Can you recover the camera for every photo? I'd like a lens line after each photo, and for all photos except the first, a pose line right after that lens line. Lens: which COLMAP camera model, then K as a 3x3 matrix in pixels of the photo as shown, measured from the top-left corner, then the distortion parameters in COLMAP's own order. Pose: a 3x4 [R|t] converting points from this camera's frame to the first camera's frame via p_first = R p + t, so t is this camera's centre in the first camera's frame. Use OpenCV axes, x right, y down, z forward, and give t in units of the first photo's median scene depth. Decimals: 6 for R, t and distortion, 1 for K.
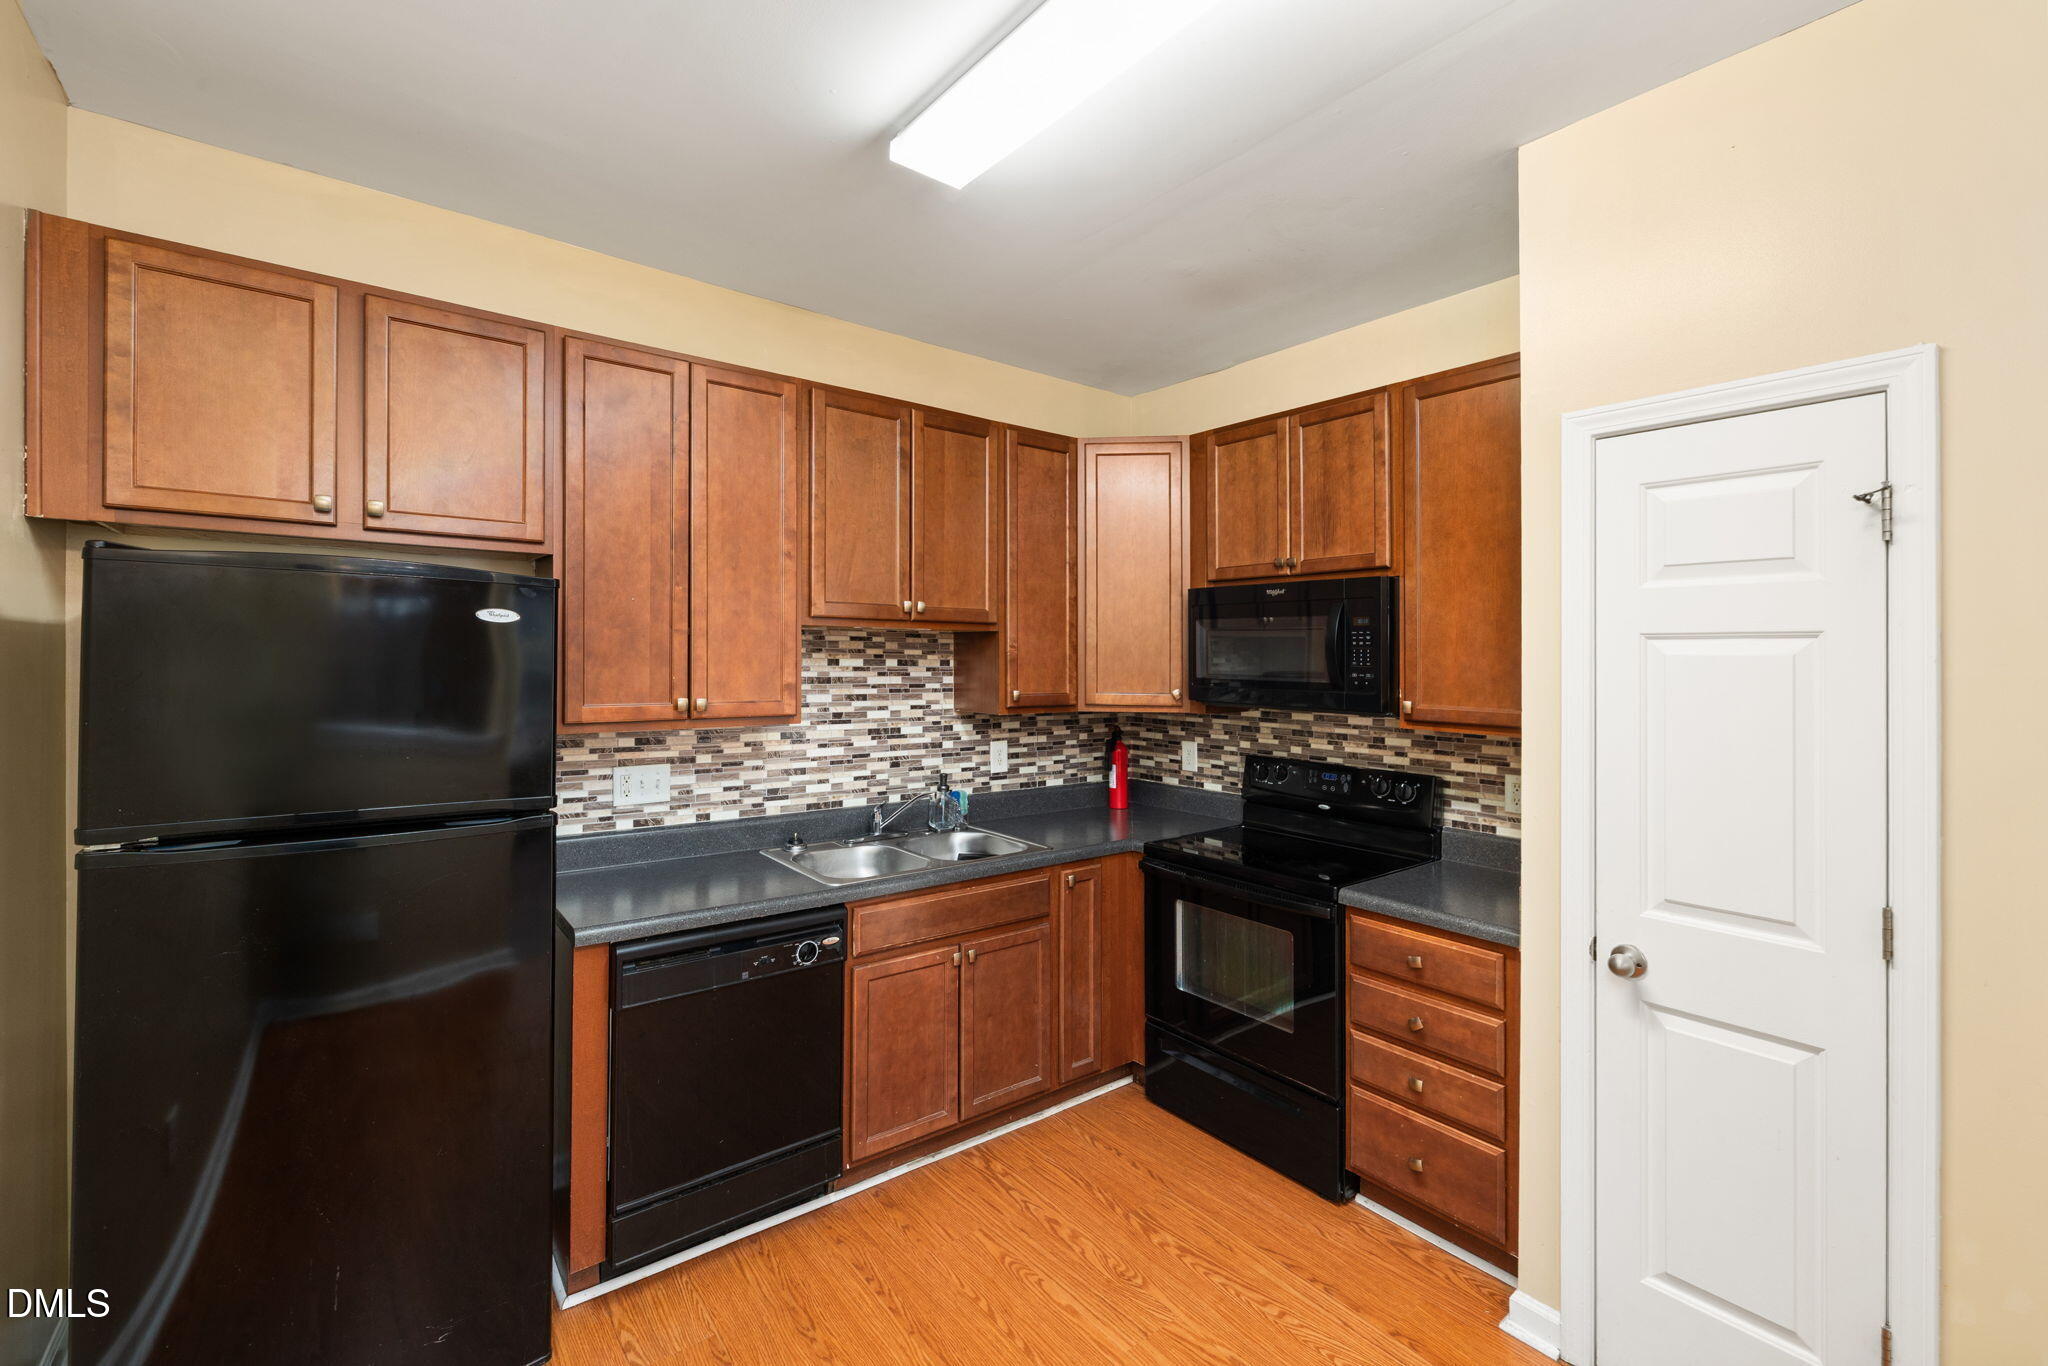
lens RADIAL K [[870.2, 0, 1025.1], [0, 870.2, 662.6], [0, 0, 1]] dist [-0.001472, -0.000473]
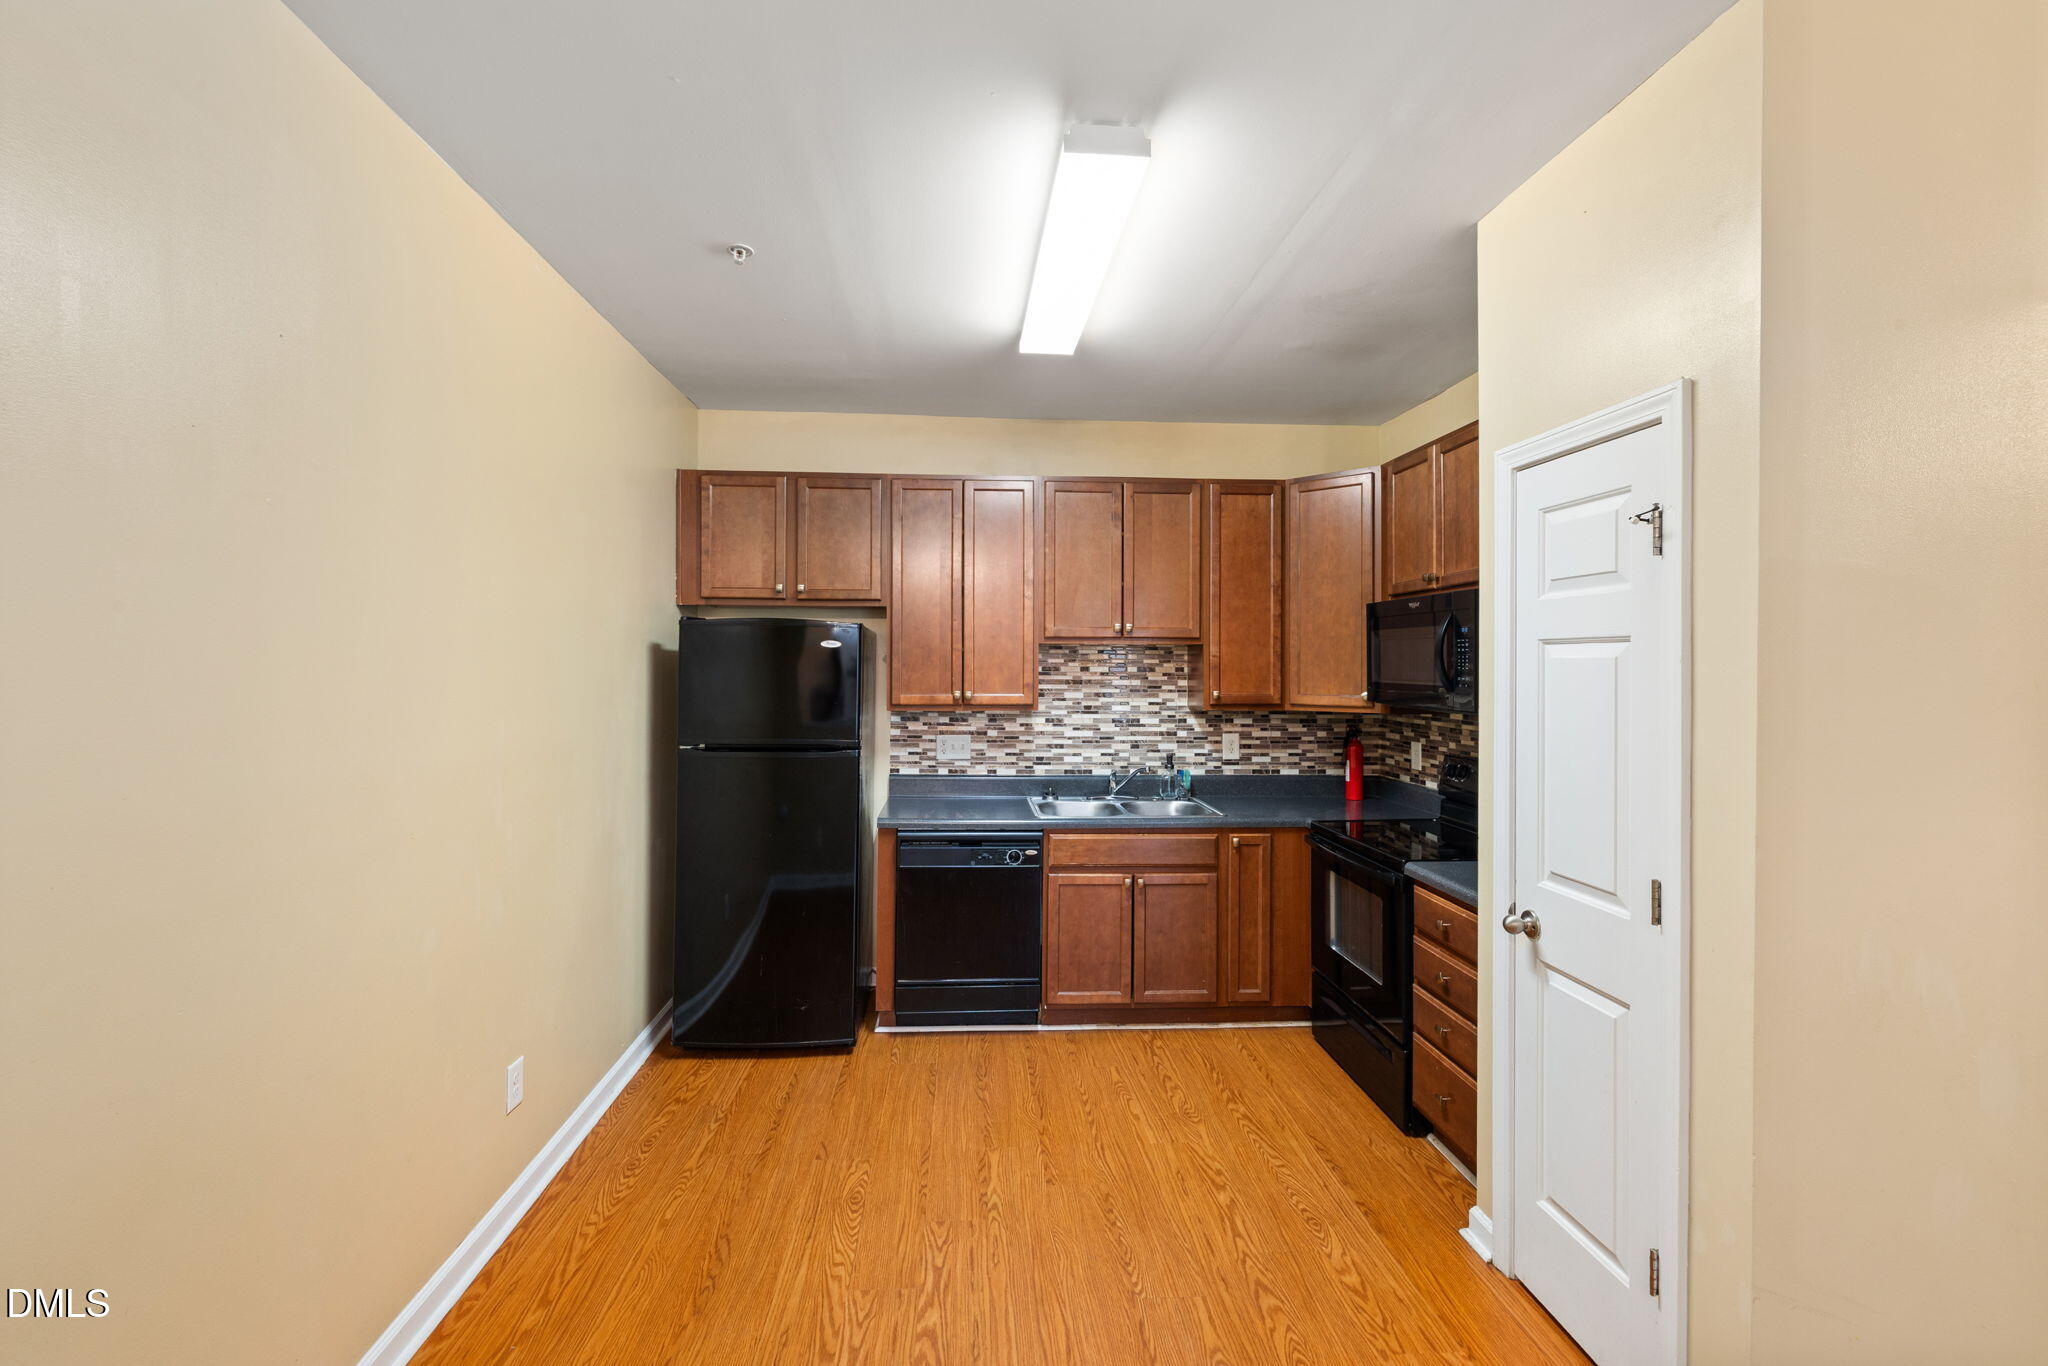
lens RADIAL K [[870.2, 0, 1012.7], [0, 870.2, 670.7], [0, 0, 1]] dist [-0.001472, -0.000473]
pose [[0.823081, -0.002547, -0.567918, 0.558150], [0.000859, 0.999994, -0.003240, 0.007737], [0.567923, 0.002179, 0.823078, -0.241605]]
